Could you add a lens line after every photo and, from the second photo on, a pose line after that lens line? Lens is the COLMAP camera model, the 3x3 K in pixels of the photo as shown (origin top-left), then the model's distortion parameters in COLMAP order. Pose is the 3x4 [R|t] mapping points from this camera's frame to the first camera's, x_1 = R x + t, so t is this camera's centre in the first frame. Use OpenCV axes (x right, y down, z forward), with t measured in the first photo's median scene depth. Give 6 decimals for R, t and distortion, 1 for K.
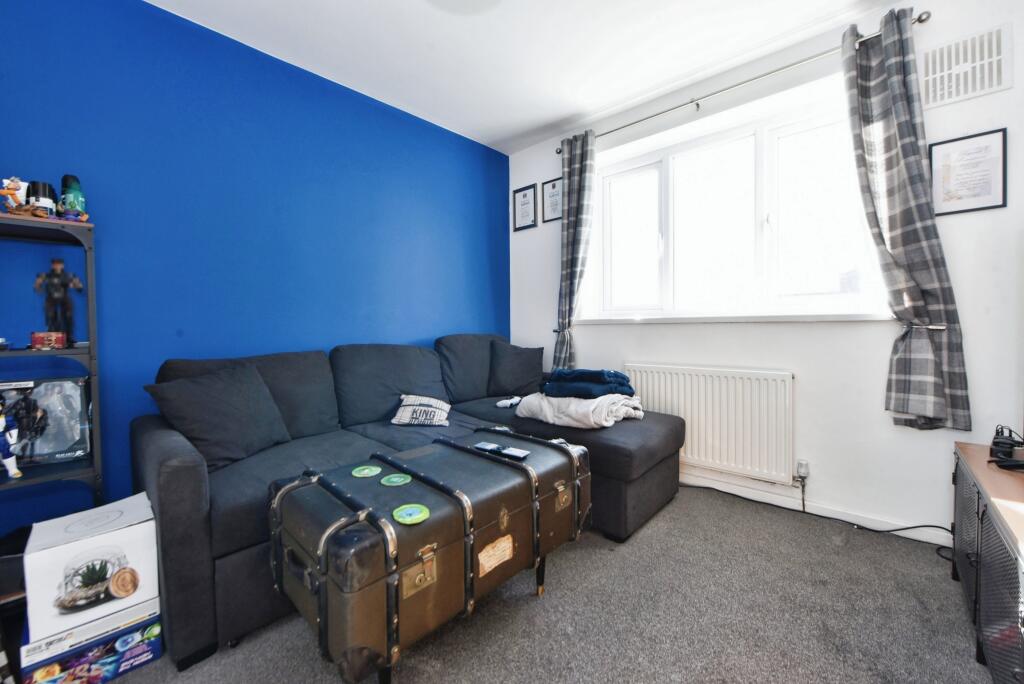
lens RADIAL K [[408.3, 0, 521.8], [0, 408.3, 322.3], [0, 0, 1]] dist [-0.002057, -0.000172]
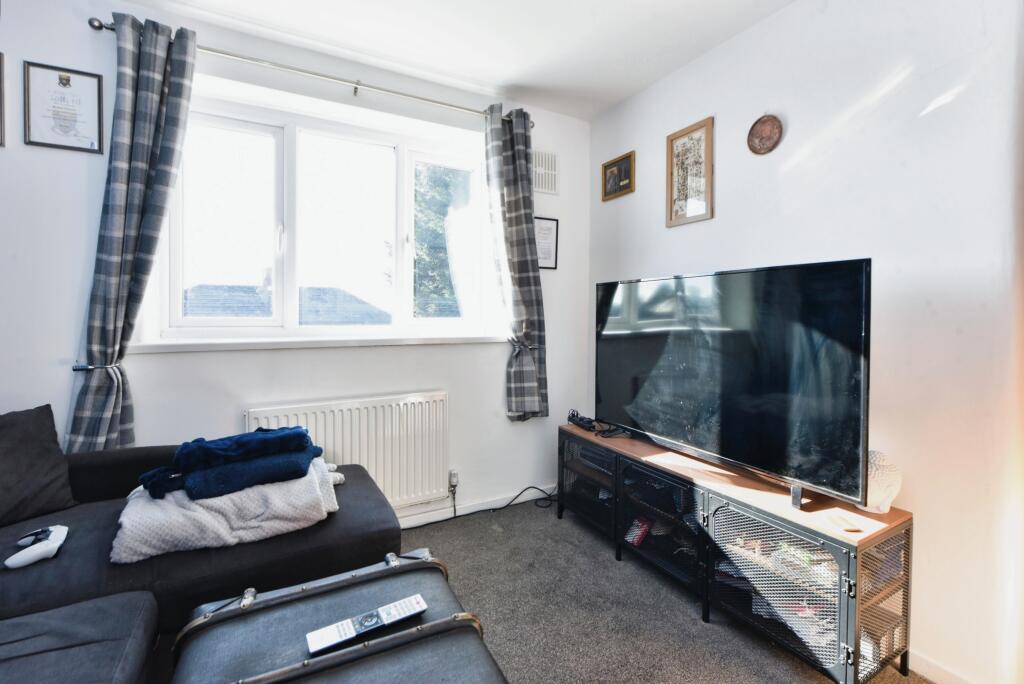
lens RADIAL K [[454.4, 0, 513.2], [0, 454.4, 314.6], [0, 0, 1]] dist [-0.009638, -0.000389]
pose [[0.328304, 0.008968, 0.944530, -0.413802], [-0.013068, 0.999902, -0.004952, -0.076085], [-0.944482, -0.010717, 0.328389, 0.452381]]
